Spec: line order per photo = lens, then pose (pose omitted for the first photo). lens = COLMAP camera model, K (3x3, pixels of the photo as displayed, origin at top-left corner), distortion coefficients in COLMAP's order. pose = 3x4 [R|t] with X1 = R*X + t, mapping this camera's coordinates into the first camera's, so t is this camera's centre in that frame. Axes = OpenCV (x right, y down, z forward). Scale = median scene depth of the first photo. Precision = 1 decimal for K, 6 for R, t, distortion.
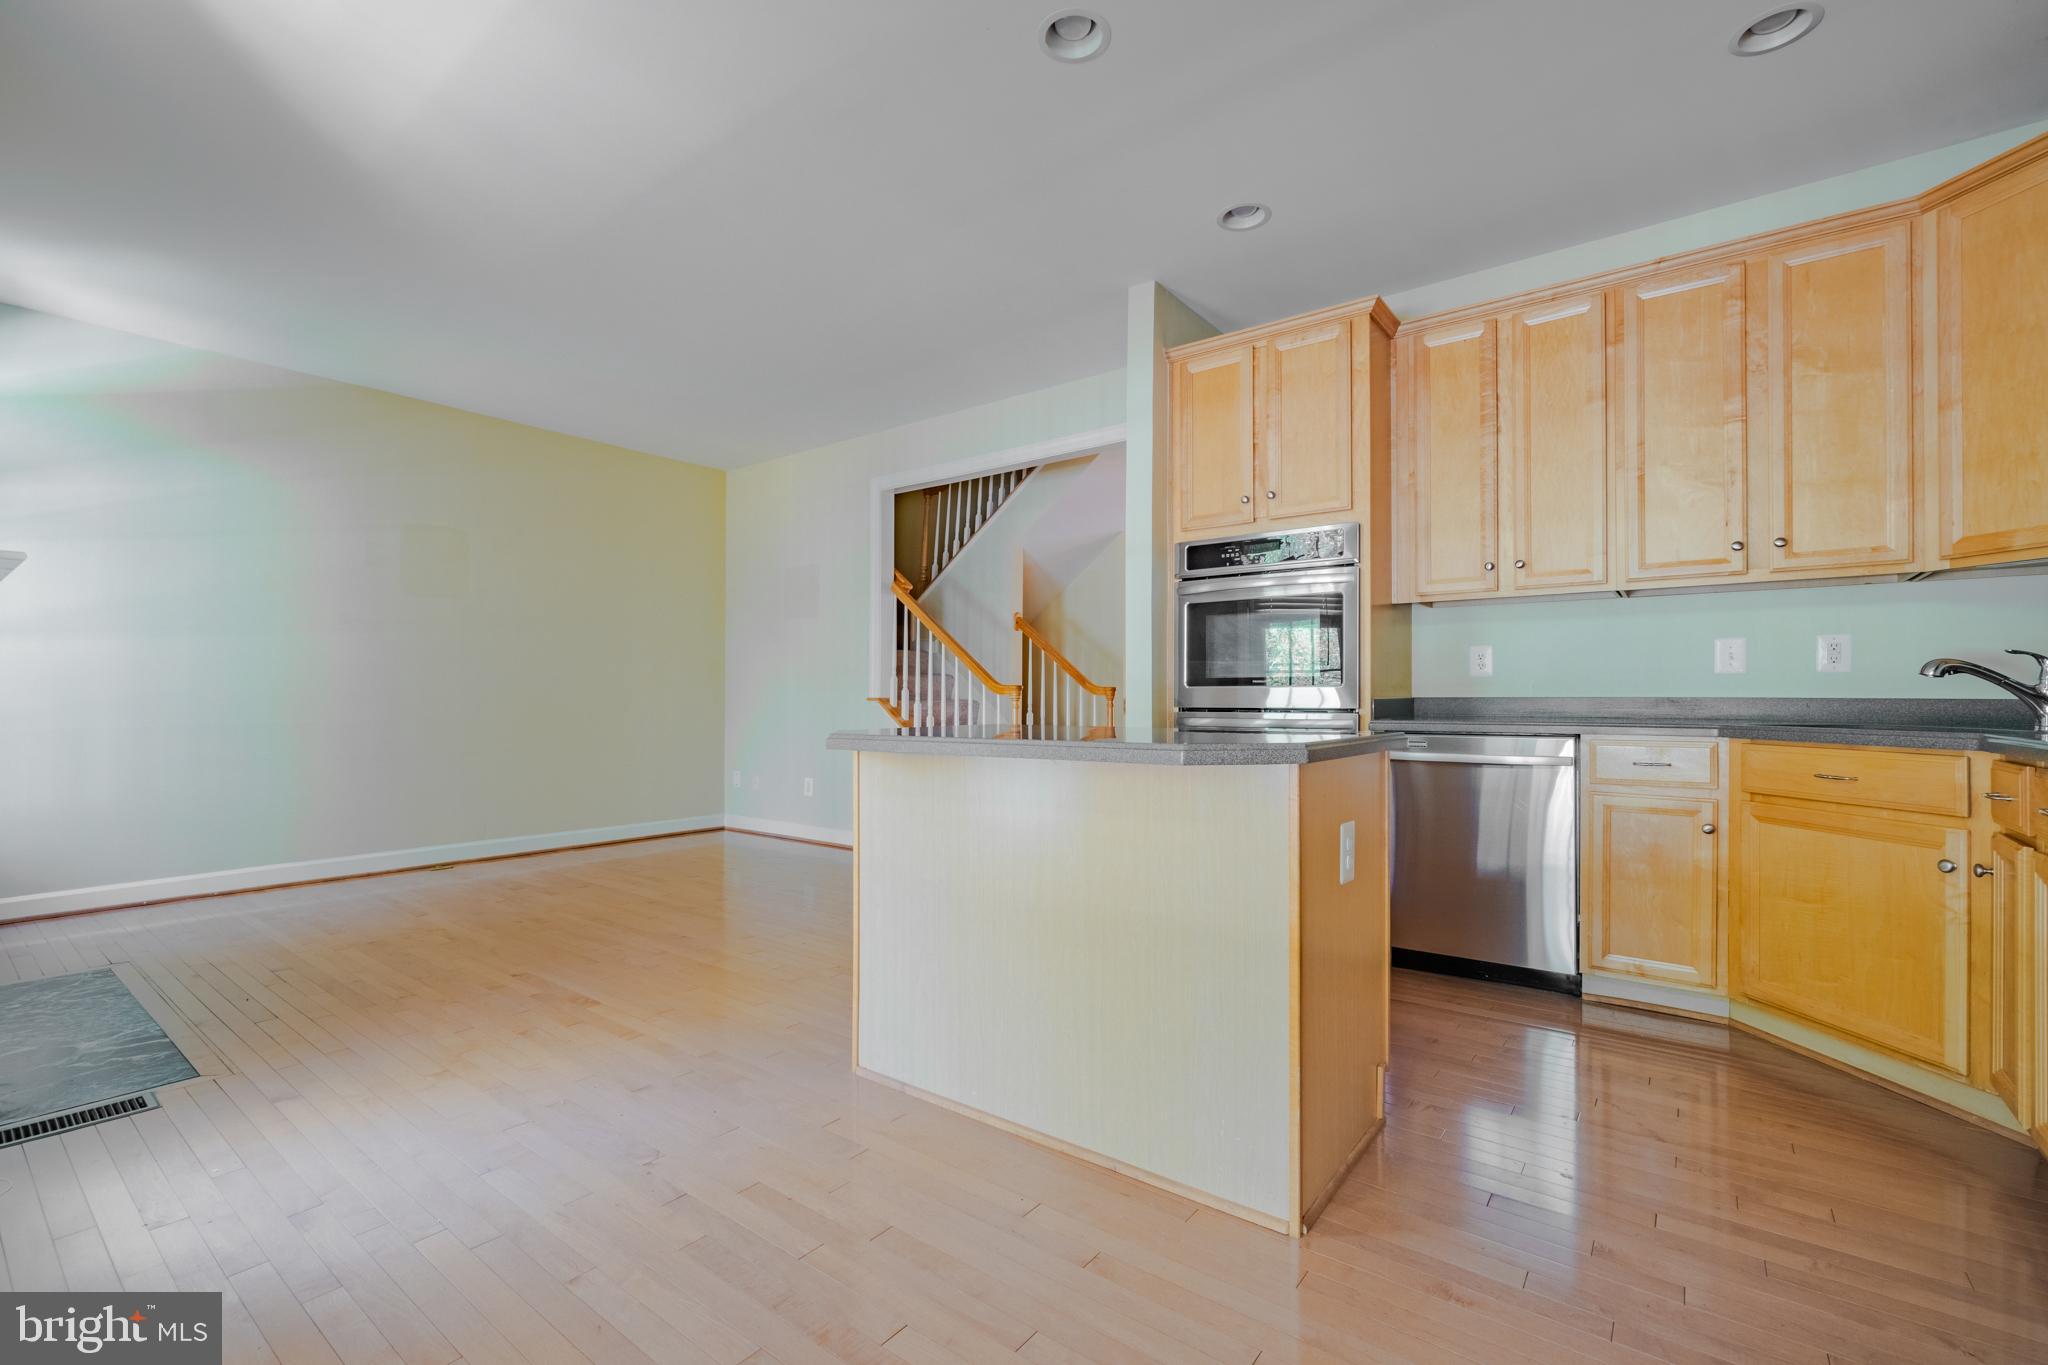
lens RADIAL K [[898.5, 0, 1038.5], [0, 898.5, 690.2], [0, 0, 1]] dist [0.000446, 0.000665]
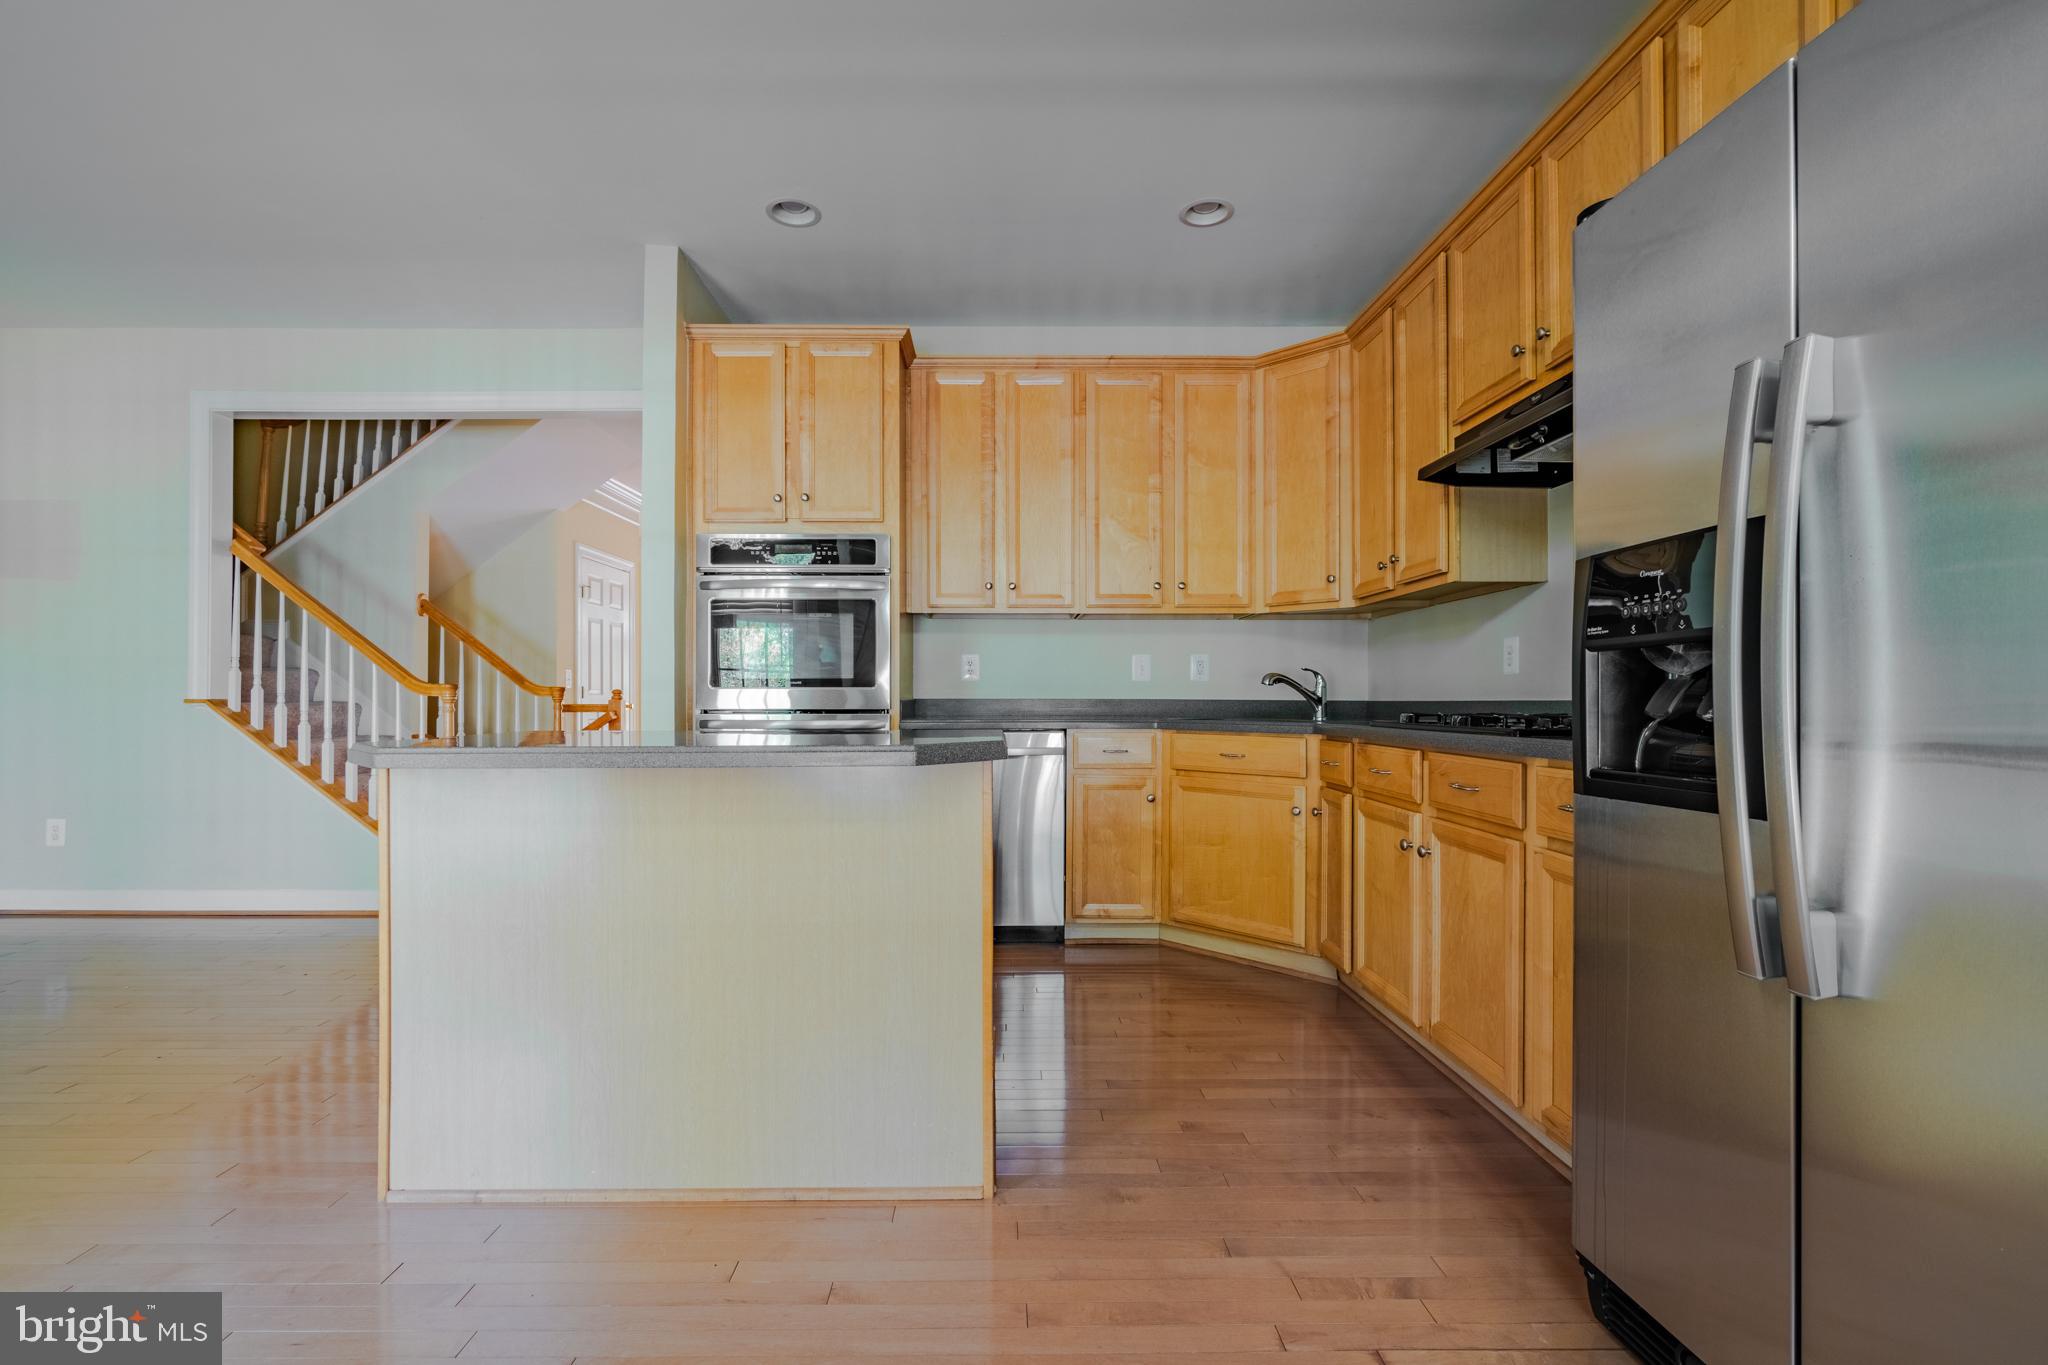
lens RADIAL K [[890.5, 0, 1014.4], [0, 890.5, 699.3], [0, 0, 1]] dist [-0.001161, -0.000280]
pose [[0.791258, 0.000869, 0.611481, -0.179401], [-0.005594, 0.999967, 0.005817, 0.001680], [-0.611456, -0.008023, 0.791237, 0.073461]]
